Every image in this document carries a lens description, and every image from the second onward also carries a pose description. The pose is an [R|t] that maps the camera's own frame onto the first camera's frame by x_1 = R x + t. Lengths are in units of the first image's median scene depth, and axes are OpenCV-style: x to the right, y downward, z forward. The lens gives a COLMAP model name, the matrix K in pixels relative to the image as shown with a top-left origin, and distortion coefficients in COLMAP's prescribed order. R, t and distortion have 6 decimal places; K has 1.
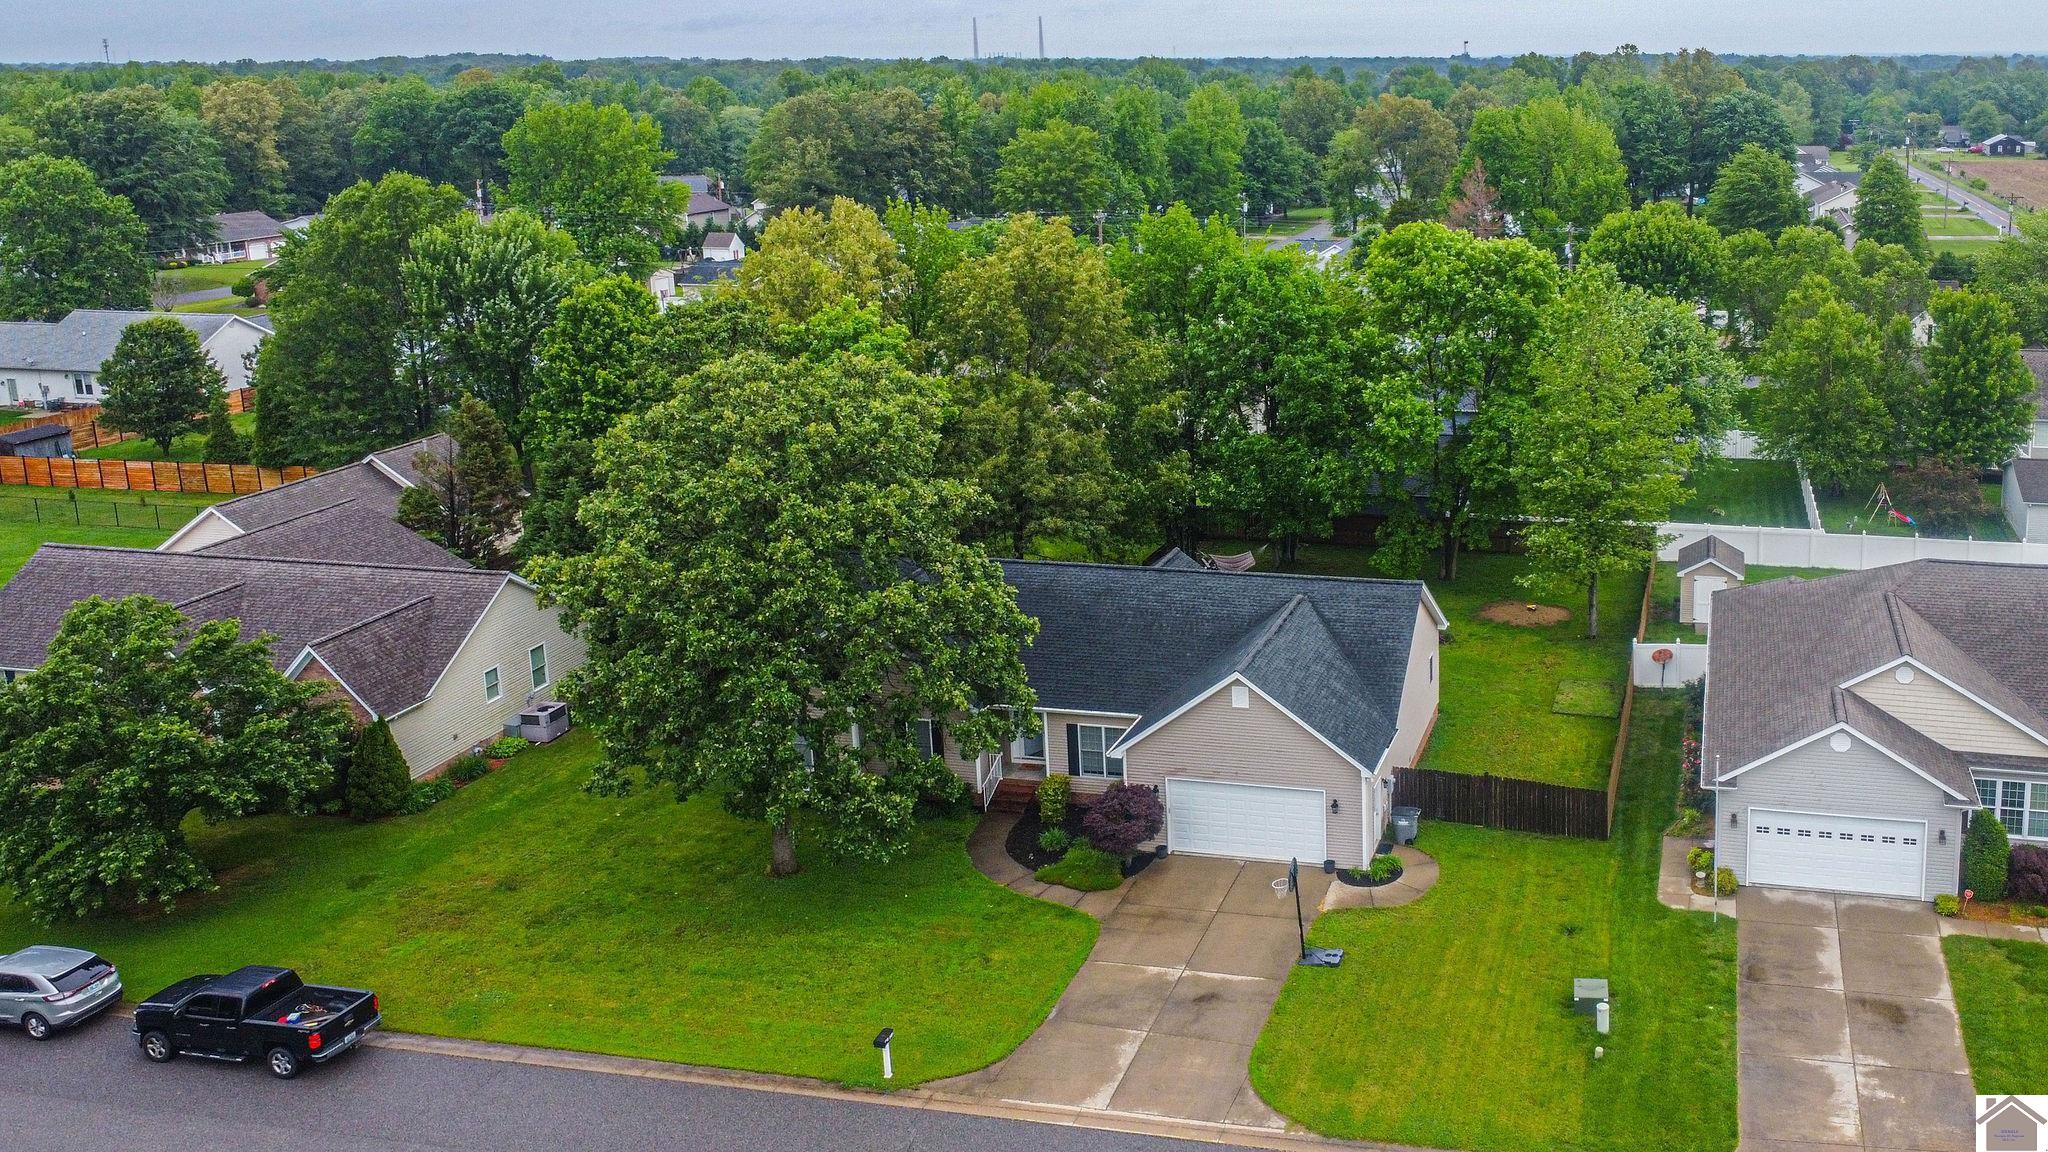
lens RADIAL K [[1577.8, 0, 1024.0], [0, 1577.8, 576.0], [0, 0, 1]] dist [-0.011015, -0.003017]
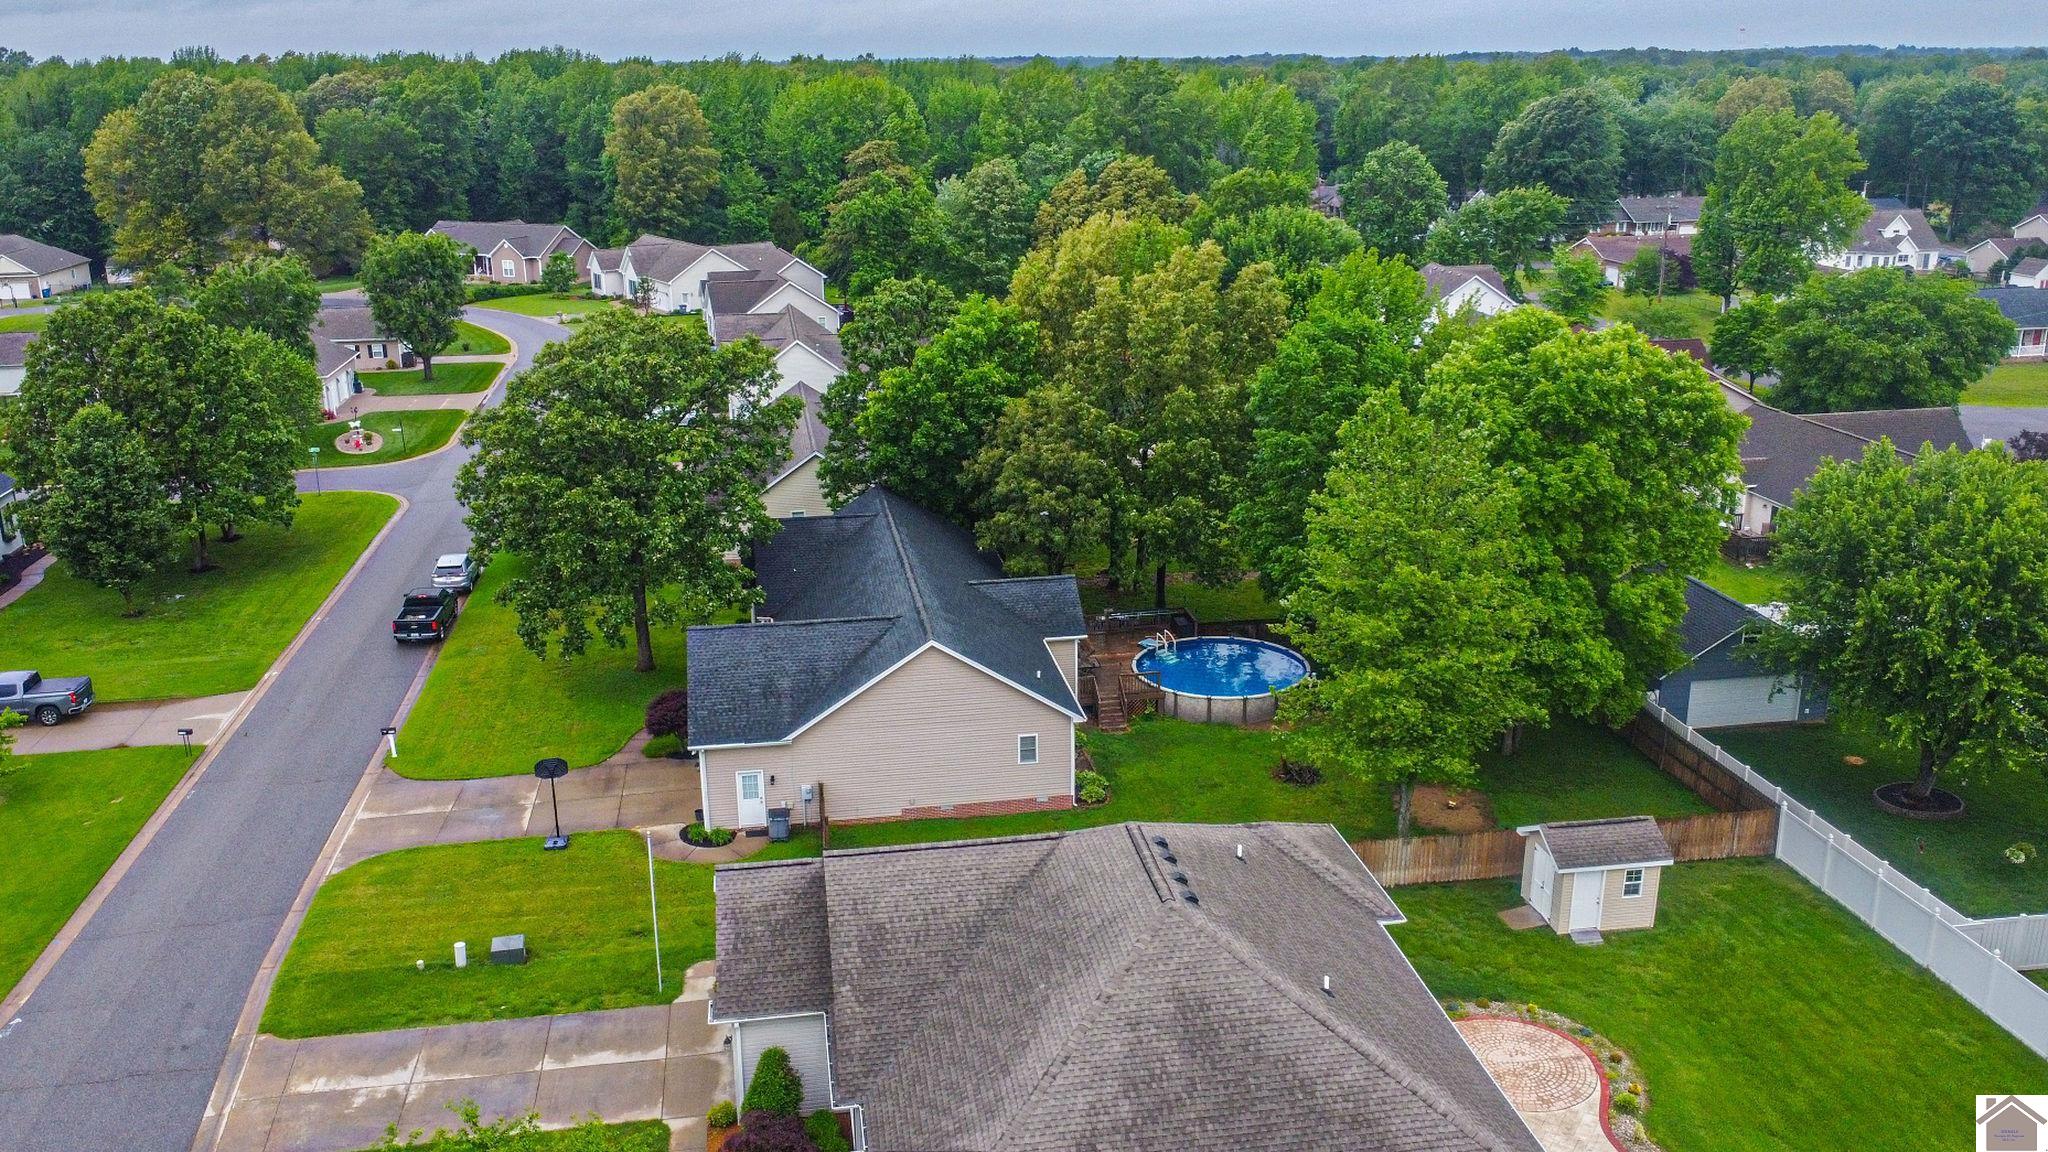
lens RADIAL K [[1577.8, 0, 1024.0], [0, 1577.8, 576.0], [0, 0, 1]] dist [-0.011015, -0.003017]
pose [[0.437319, 0.276614, -0.855708, 1.184676], [-0.272557, 0.947535, 0.167005, -0.210916], [0.857009, 0.160195, 0.489768, 0.651960]]
